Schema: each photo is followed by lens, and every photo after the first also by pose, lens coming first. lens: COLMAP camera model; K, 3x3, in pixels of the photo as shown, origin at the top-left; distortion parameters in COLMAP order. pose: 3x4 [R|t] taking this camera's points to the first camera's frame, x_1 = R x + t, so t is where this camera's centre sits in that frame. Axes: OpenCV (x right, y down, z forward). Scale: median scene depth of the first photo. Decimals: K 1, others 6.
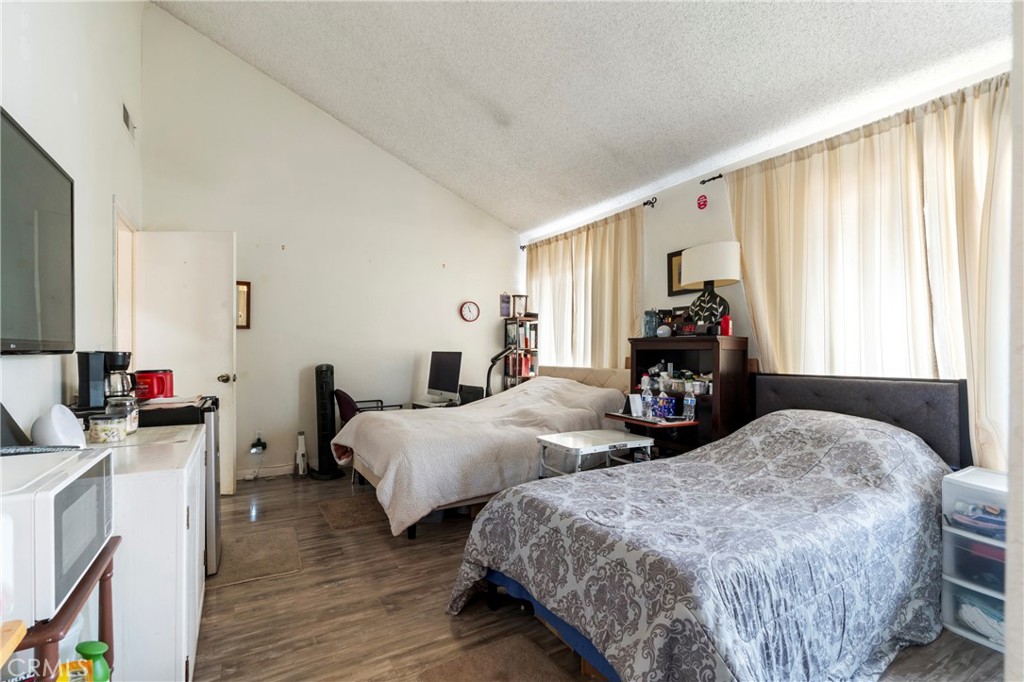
lens RADIAL K [[458.0, 0, 506.0], [0, 458.0, 345.3], [0, 0, 1]] dist [-0.001233, 0.001120]
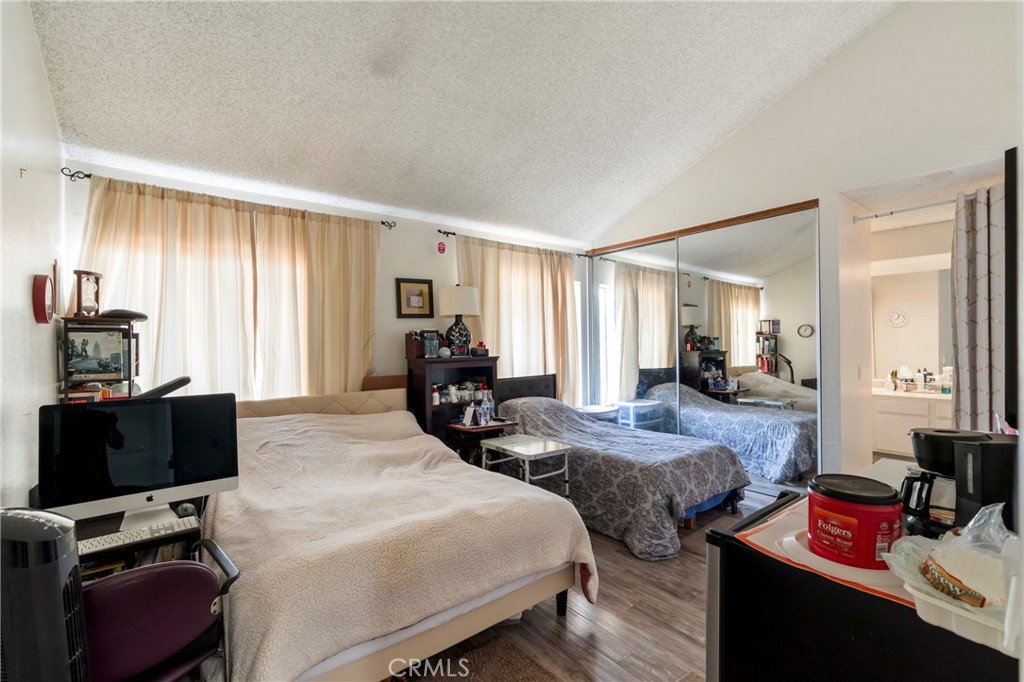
lens RADIAL K [[458.0, 0, 506.9], [0, 458.0, 340.2], [0, 0, 1]] dist [-0.001233, 0.001120]
pose [[-0.129234, 0.013191, 0.991526, -0.750885], [0.003971, 0.999910, -0.012785, -0.040480], [-0.991606, 0.002285, -0.129275, 0.895402]]
